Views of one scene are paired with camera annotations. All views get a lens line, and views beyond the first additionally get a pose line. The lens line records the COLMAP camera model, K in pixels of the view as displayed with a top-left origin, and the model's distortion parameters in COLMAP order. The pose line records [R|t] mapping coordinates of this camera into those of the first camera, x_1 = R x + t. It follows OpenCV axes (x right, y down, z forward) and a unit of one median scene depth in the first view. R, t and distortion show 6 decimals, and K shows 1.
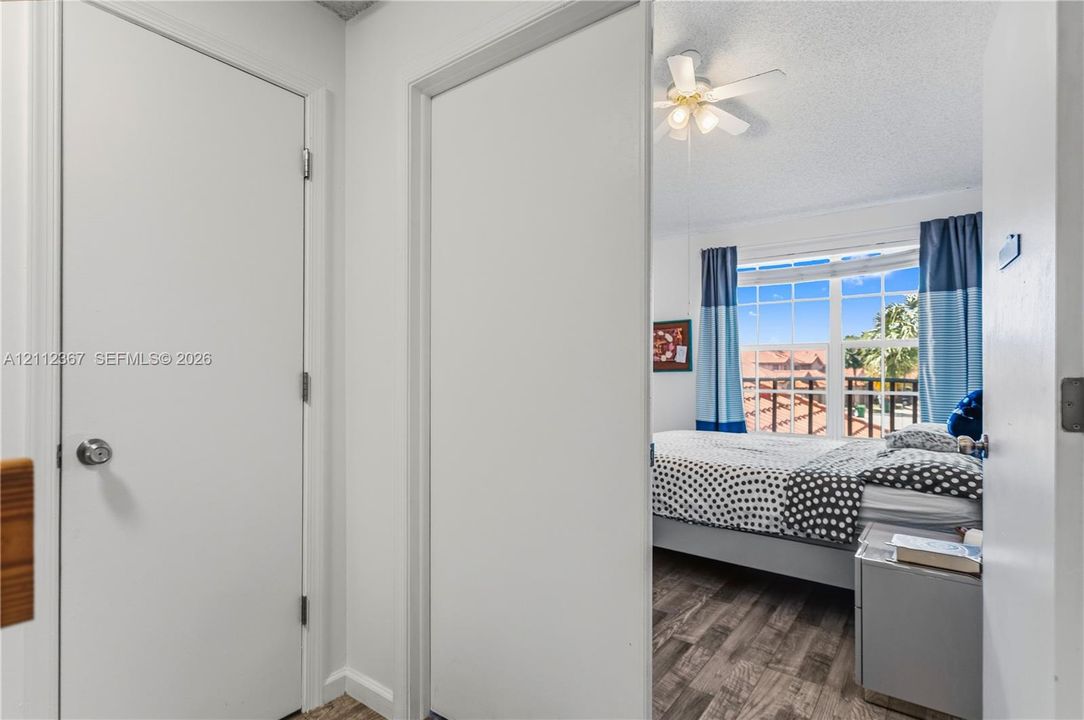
lens RADIAL K [[531.3, 0, 537.9], [0, 531.3, 382.5], [0, 0, 1]] dist [0.003108, 0.000310]
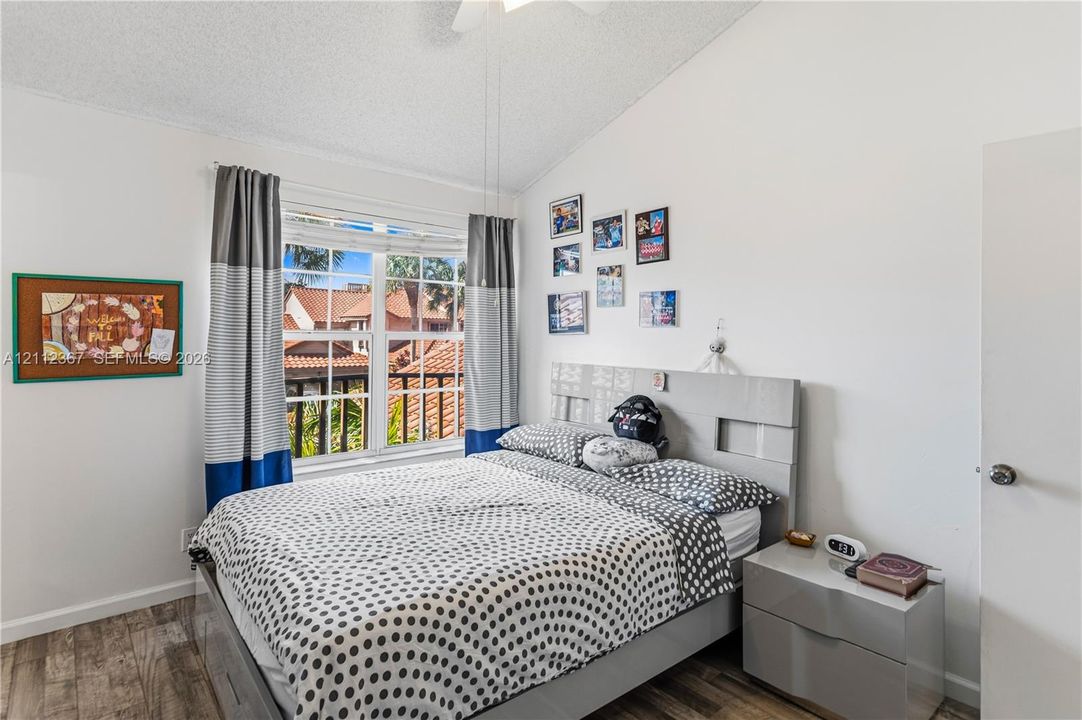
lens RADIAL K [[555.4, 0, 539.5], [0, 555.4, 340.2], [0, 0, 1]] dist [0.003744, 0.000344]
pose [[0.243532, -0.004613, 0.969882, -0.207008], [0.008972, 0.999957, 0.002504, -0.063923], [-0.969851, 0.008092, 0.243563, 0.572023]]
